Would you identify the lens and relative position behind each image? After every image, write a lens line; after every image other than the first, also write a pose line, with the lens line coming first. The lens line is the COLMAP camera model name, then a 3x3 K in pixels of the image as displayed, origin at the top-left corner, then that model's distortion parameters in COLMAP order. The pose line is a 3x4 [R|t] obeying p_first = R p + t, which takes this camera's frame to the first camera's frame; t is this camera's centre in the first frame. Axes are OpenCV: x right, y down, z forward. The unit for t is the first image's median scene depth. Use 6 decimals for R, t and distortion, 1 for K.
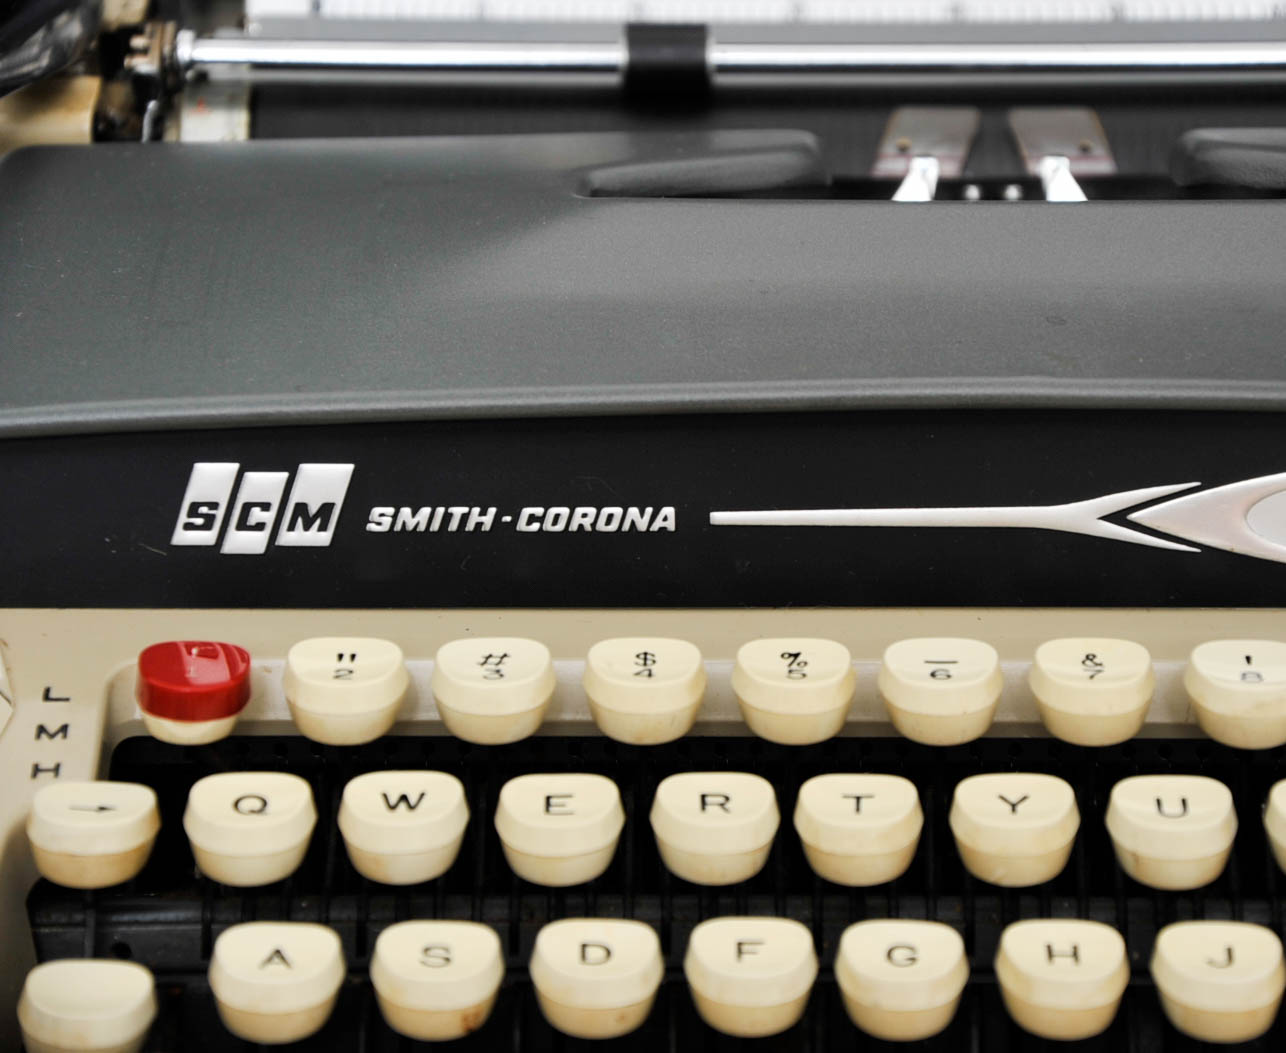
lens RADIAL K [[4610.0, 0, 649.5], [0, 4610.0, 526.4], [0, 0, 1]] dist [0.746803, 0.000000]
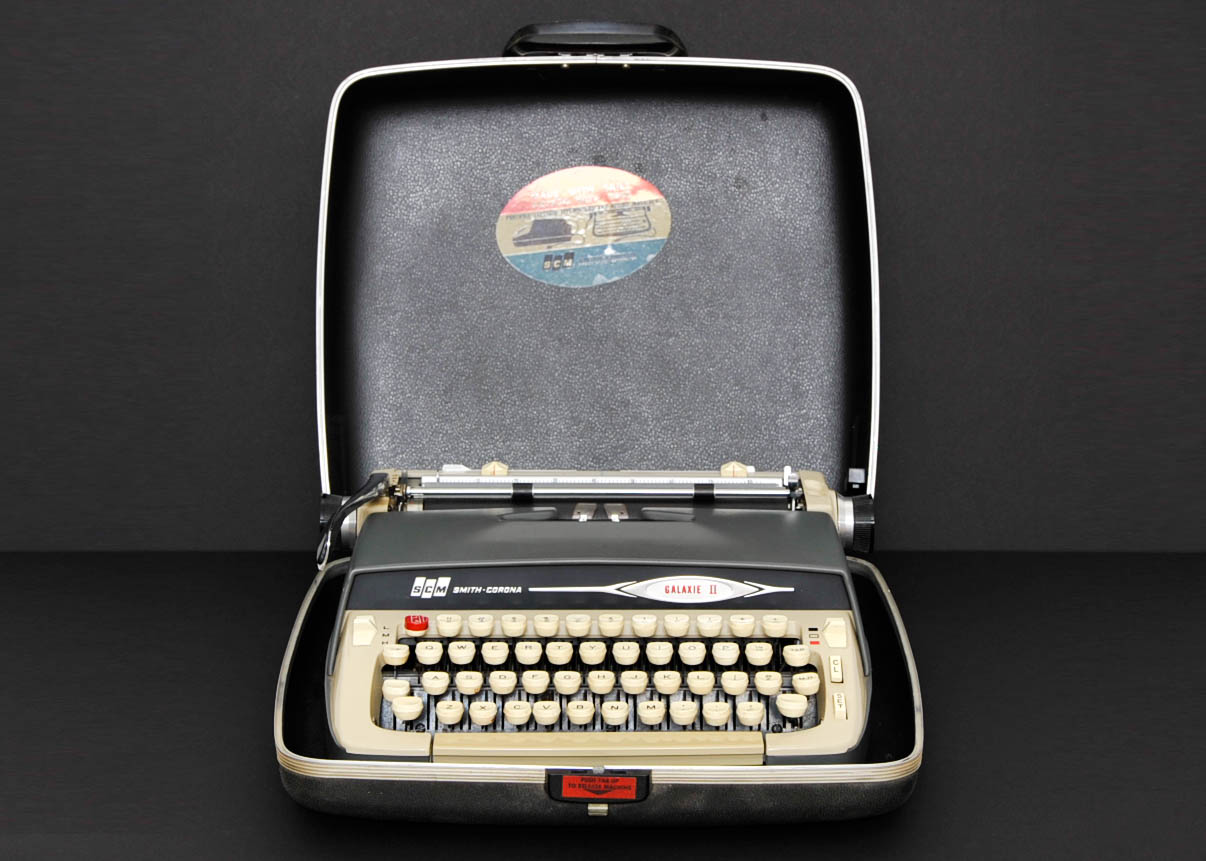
lens RADIAL K [[2122.0, 0, 606.4], [0, 2122.0, 426.4], [0, 0, 1]] dist [0.300898, 0.000000]
pose [[0.999565, -0.003919, 0.029246, 0.029006], [0.007920, 0.990404, -0.137974, 0.128918], [-0.028424, 0.138146, 0.990004, -1.101128]]
